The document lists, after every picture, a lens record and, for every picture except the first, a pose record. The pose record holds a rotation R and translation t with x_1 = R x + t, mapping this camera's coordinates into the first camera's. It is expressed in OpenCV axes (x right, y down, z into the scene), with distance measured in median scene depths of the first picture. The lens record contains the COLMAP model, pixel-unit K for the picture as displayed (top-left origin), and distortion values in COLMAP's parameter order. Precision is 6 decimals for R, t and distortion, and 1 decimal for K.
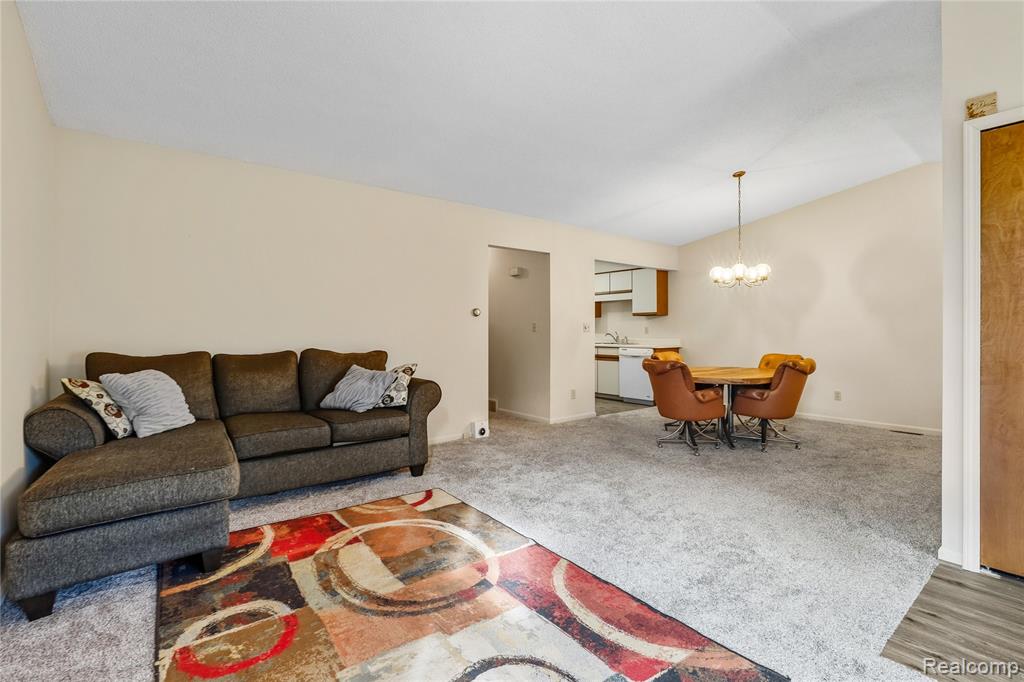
lens RADIAL K [[472.2, 0, 509.9], [0, 472.2, 328.3], [0, 0, 1]] dist [-0.016594, 0.000409]
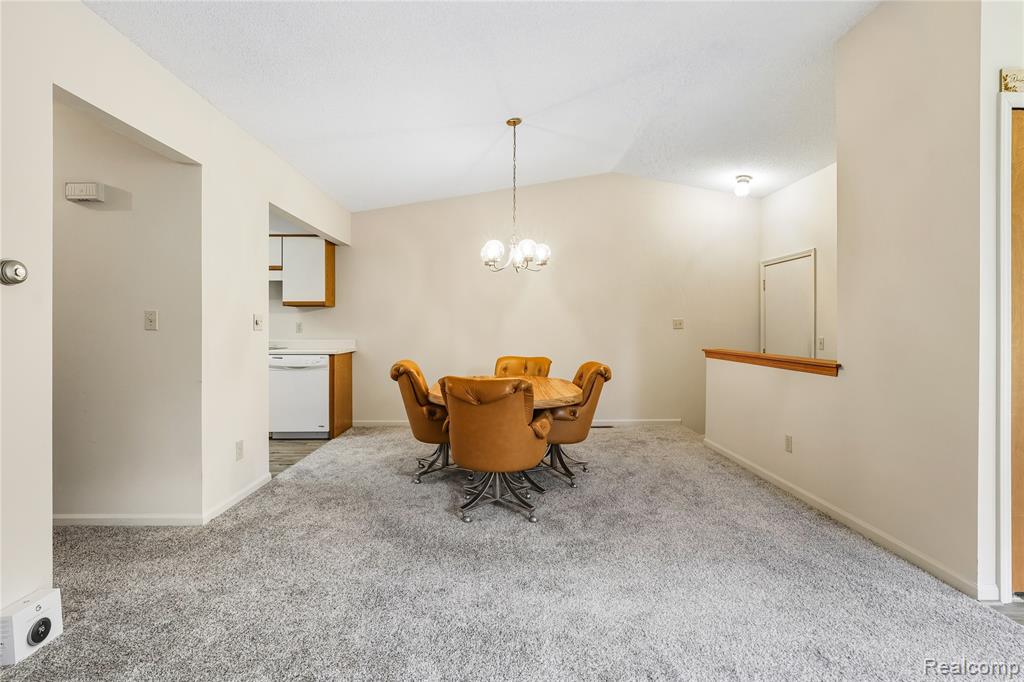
lens RADIAL K [[476.9, 0, 513.3], [0, 476.9, 330.2], [0, 0, 1]] dist [-0.023319, 0.009202]
pose [[0.597655, -0.000818, 0.801753, -0.202897], [-0.007674, 0.999948, 0.006740, 0.002742], [-0.801717, -0.010181, 0.597617, 0.872057]]
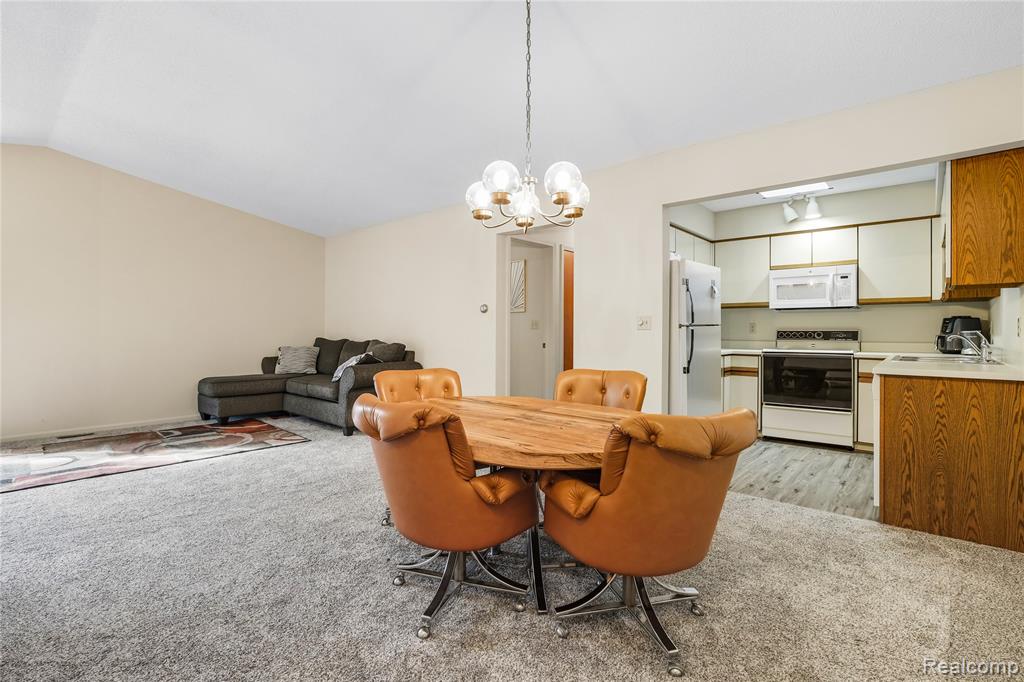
lens RADIAL K [[476.9, 0, 513.3], [0, 476.9, 330.2], [0, 0, 1]] dist [-0.023319, 0.009202]
pose [[0.185013, 0.003522, -0.982730, 1.466976], [0.003662, 0.999984, 0.004273, 0.009495], [0.982729, -0.004389, 0.184997, 1.456580]]
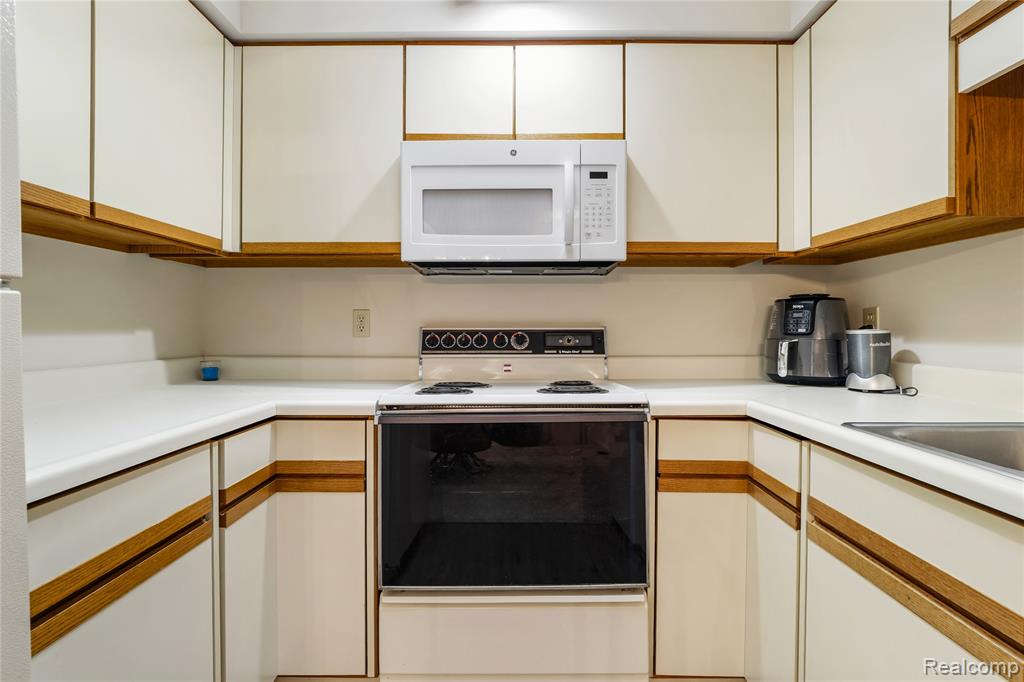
lens RADIAL K [[476.9, 0, 513.3], [0, 476.9, 330.2], [0, 0, 1]] dist [-0.023319, 0.009202]
pose [[0.784397, 0.005289, -0.620236, 0.431700], [0.000646, 0.999956, 0.009344, 0.017489], [0.620258, -0.007730, 0.784360, 2.302994]]
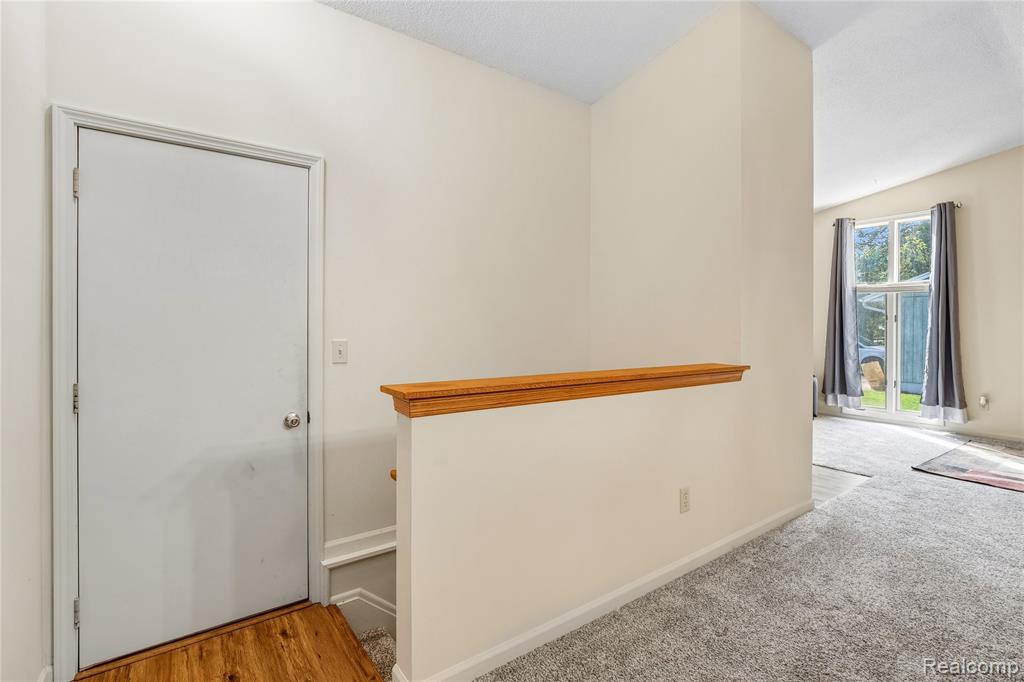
lens RADIAL K [[472.2, 0, 509.9], [0, 472.2, 328.3], [0, 0, 1]] dist [-0.016594, 0.000409]
pose [[-0.998816, -0.003431, 0.048526, 1.265183], [-0.003581, 0.999989, -0.002993, 0.010073], [-0.048515, -0.003163, -0.998817, 1.727413]]
